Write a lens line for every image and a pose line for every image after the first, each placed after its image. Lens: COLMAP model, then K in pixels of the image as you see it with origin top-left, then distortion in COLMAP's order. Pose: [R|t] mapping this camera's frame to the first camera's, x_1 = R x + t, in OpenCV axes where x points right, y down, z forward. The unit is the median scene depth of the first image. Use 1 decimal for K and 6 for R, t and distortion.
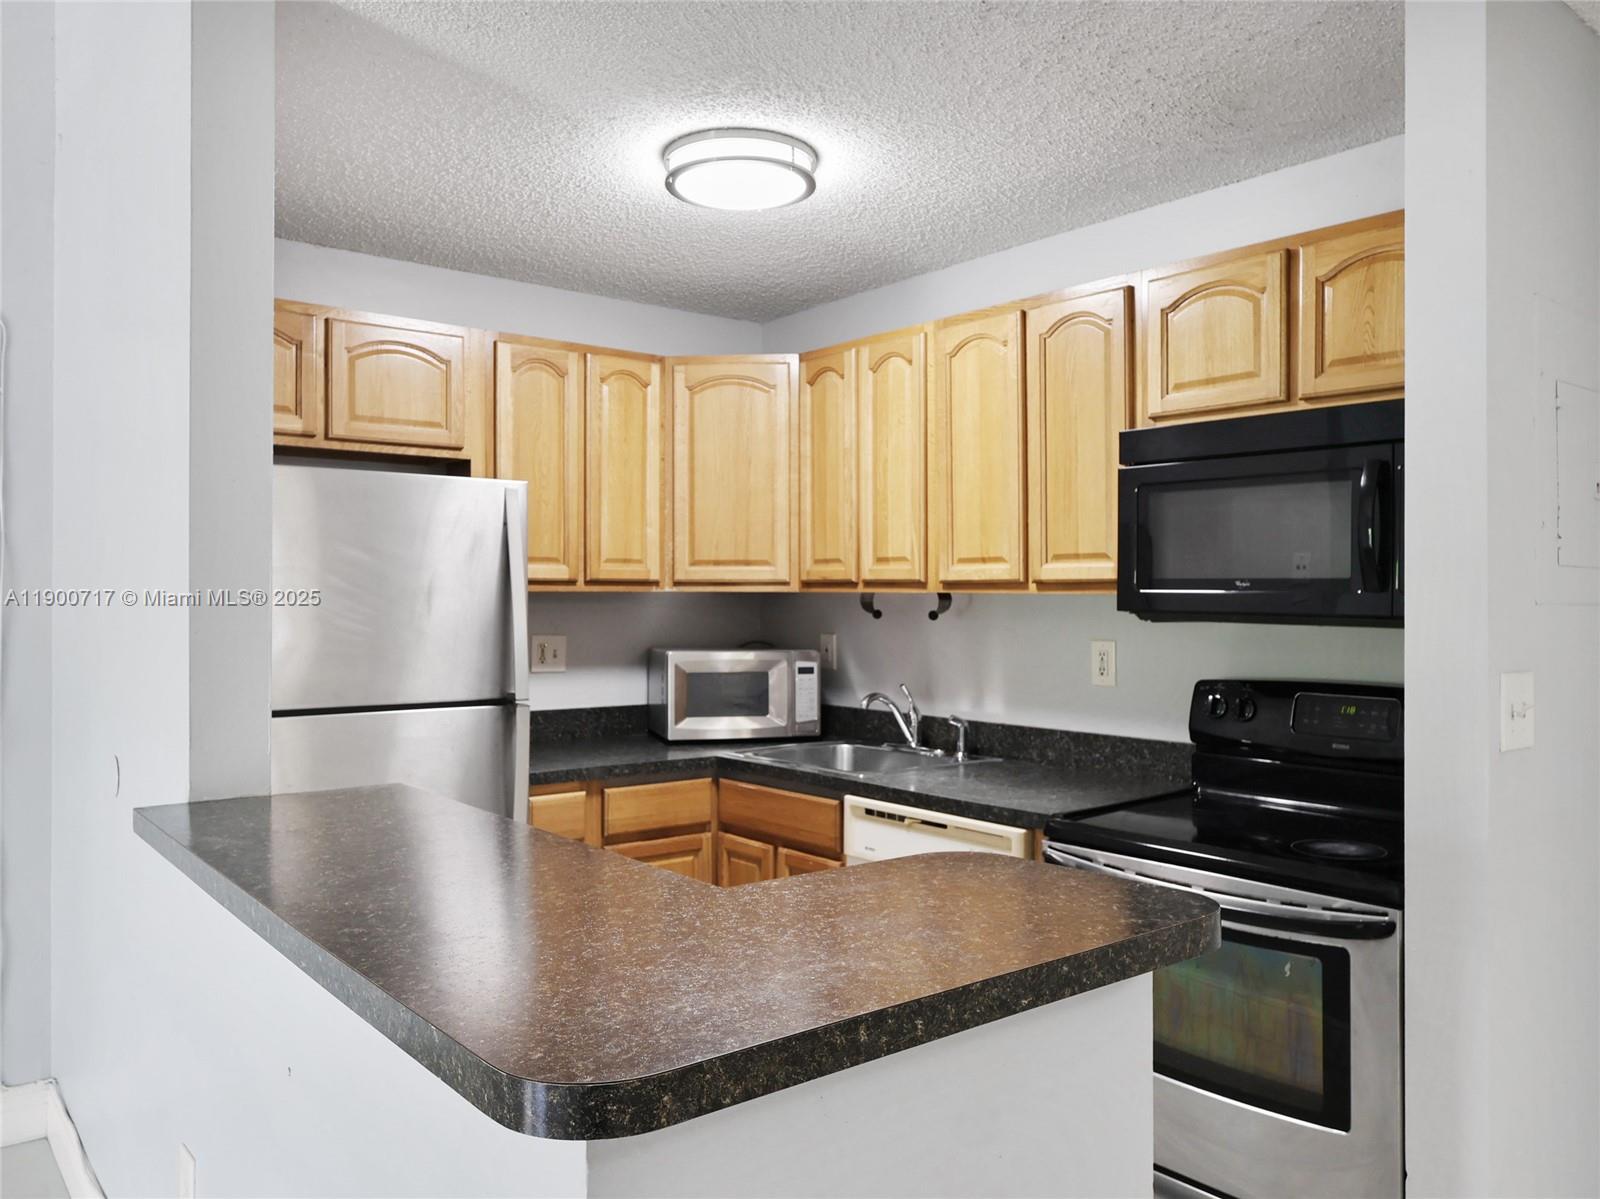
lens RADIAL K [[1199.6, 0, 800.0], [0, 1199.6, 599.5], [0, 0, 1]] dist [-0.001886, -0.000658]
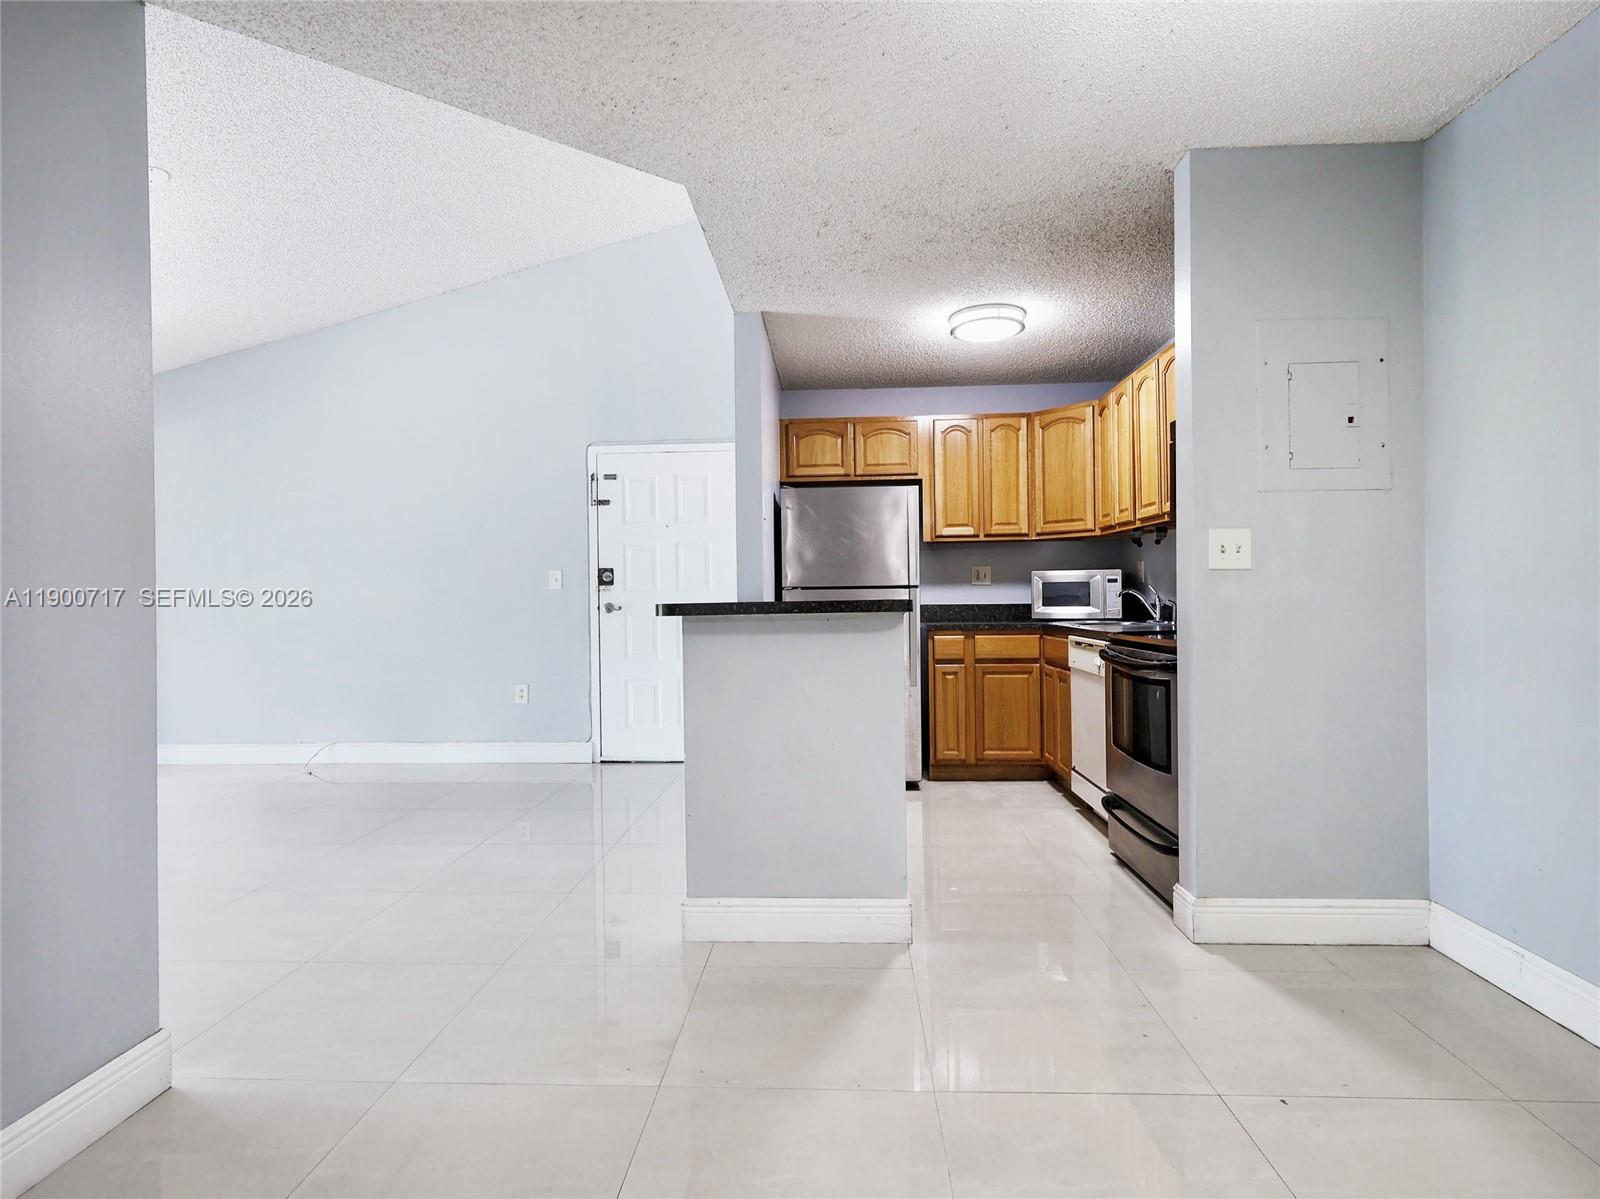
lens RADIAL K [[841.3, 0, 794.1], [0, 841.3, 601.2], [0, 0, 1]] dist [-0.000854, -0.000113]
pose [[0.742003, -0.007796, -0.670351, 0.517825], [0.014187, 0.999891, 0.004074, 0.083819], [0.670247, -0.012533, 0.742033, -0.231998]]
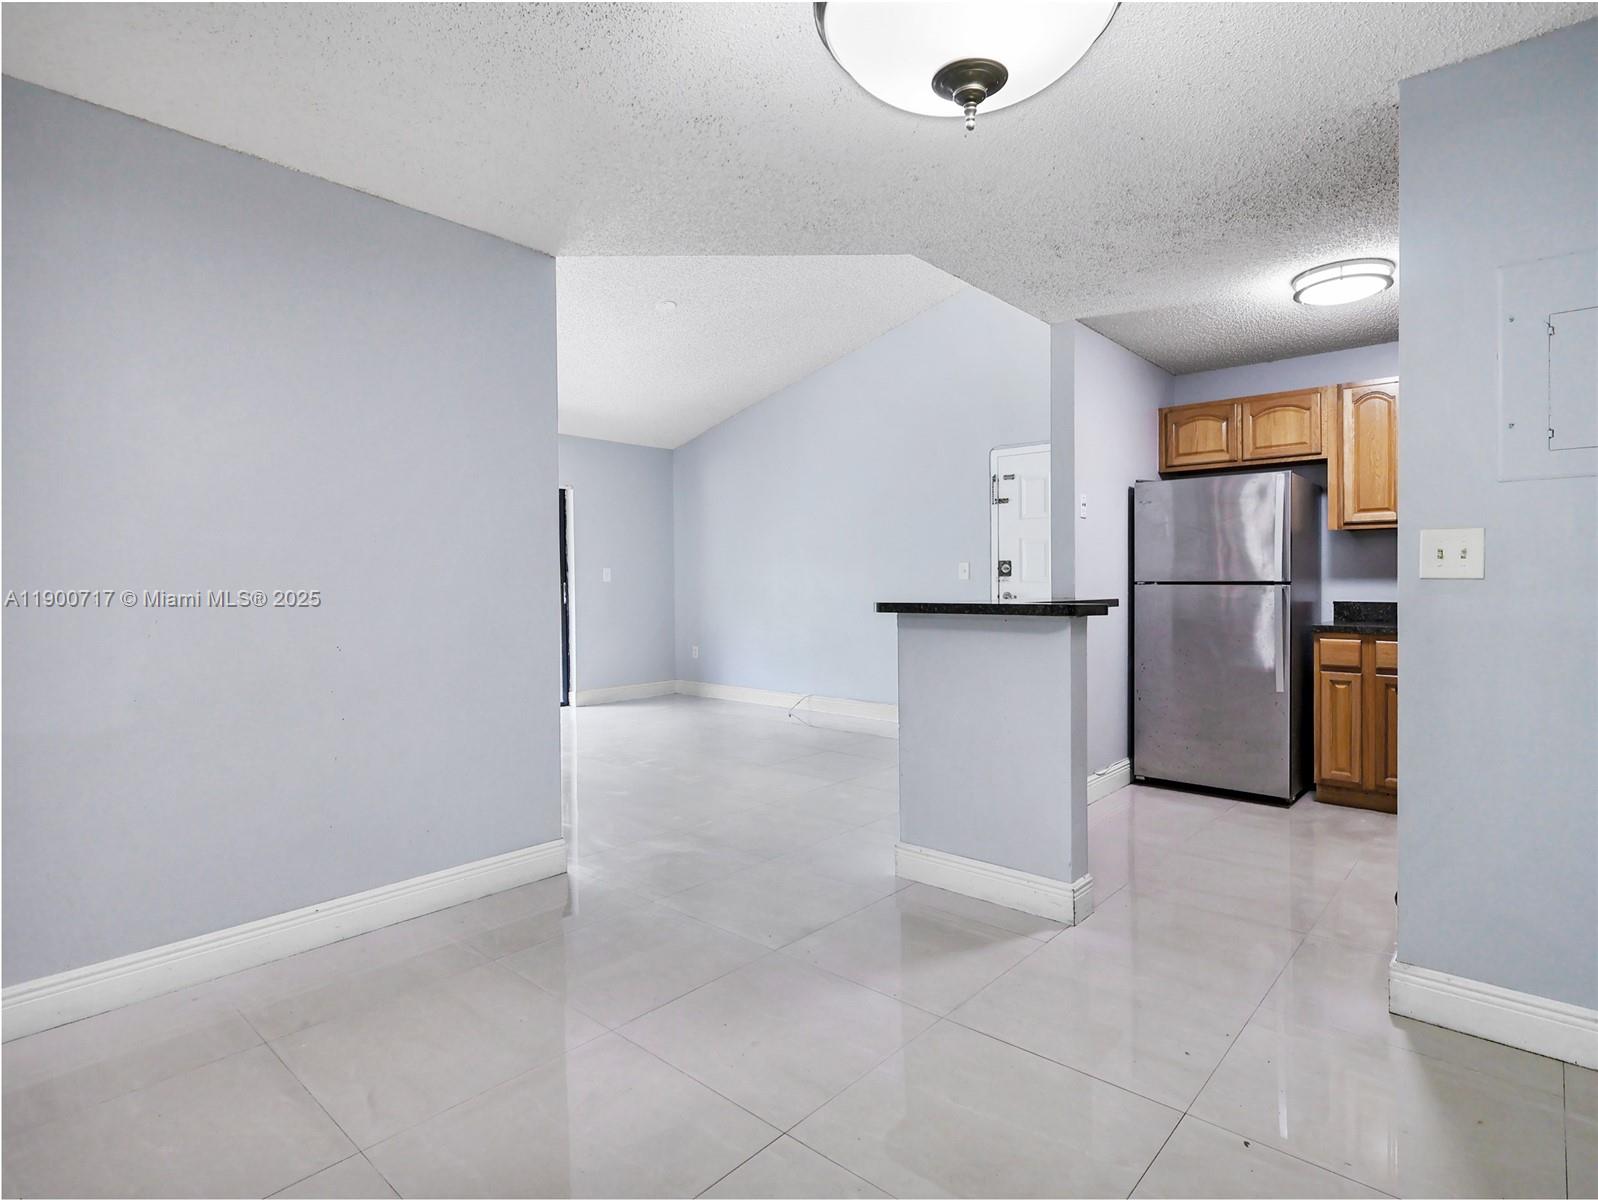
lens RADIAL K [[830.5, 0, 799.0], [0, 830.5, 600.0], [0, 0, 1]] dist [-0.001757, 0.000255]
pose [[0.164758, 0.021172, -0.986107, 0.807635], [0.004091, 0.999746, 0.022148, 0.065222], [0.986326, -0.007683, 0.164630, -0.005343]]
